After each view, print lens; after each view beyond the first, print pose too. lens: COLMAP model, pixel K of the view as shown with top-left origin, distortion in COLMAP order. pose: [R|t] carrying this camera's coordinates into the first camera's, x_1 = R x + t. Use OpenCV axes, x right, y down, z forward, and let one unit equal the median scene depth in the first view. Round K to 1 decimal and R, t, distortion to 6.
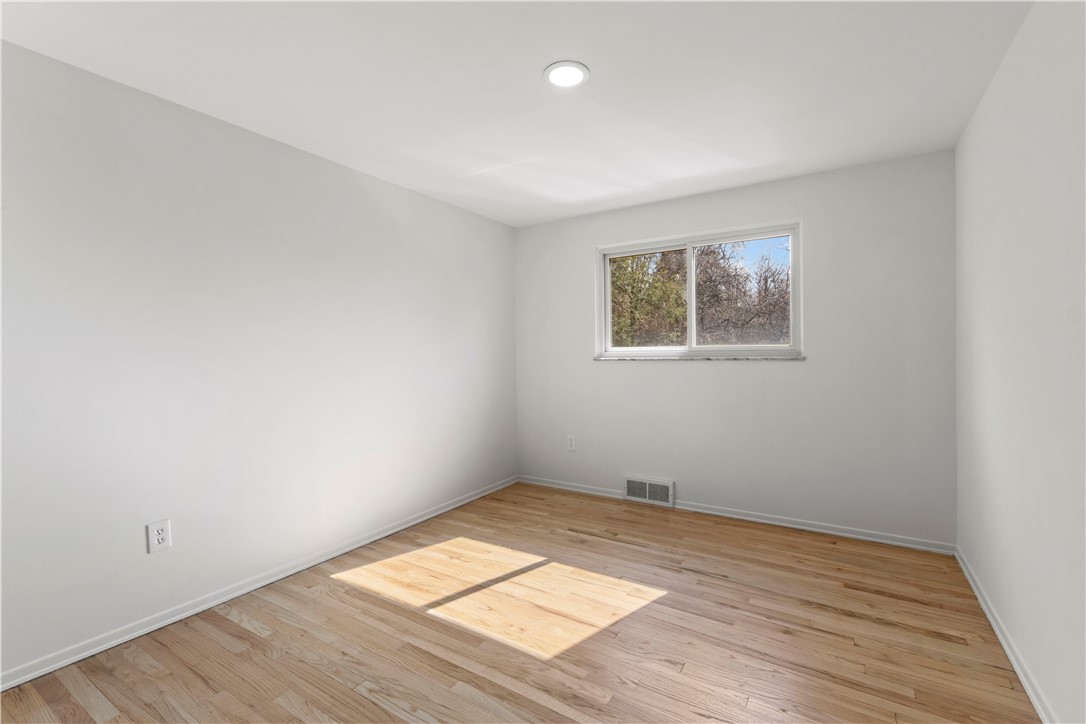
lens RADIAL K [[479.3, 0, 544.0], [0, 479.3, 350.7], [0, 0, 1]] dist [-0.001251, -0.000098]
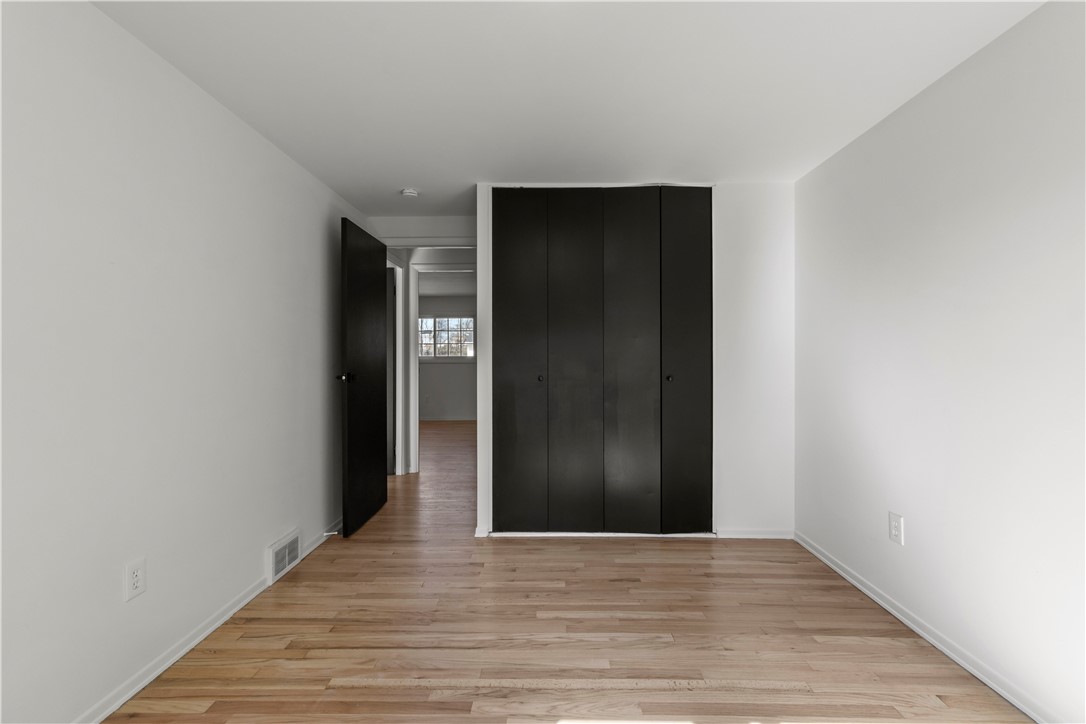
lens RADIAL K [[475.7, 0, 544.5], [0, 475.7, 359.3], [0, 0, 1]] dist [-0.002291, 0.000427]
pose [[-0.851550, 0.010504, -0.524168, 0.432481], [0.011045, 0.999937, 0.002094, 0.001951], [0.524157, -0.004006, -0.851612, 1.603525]]
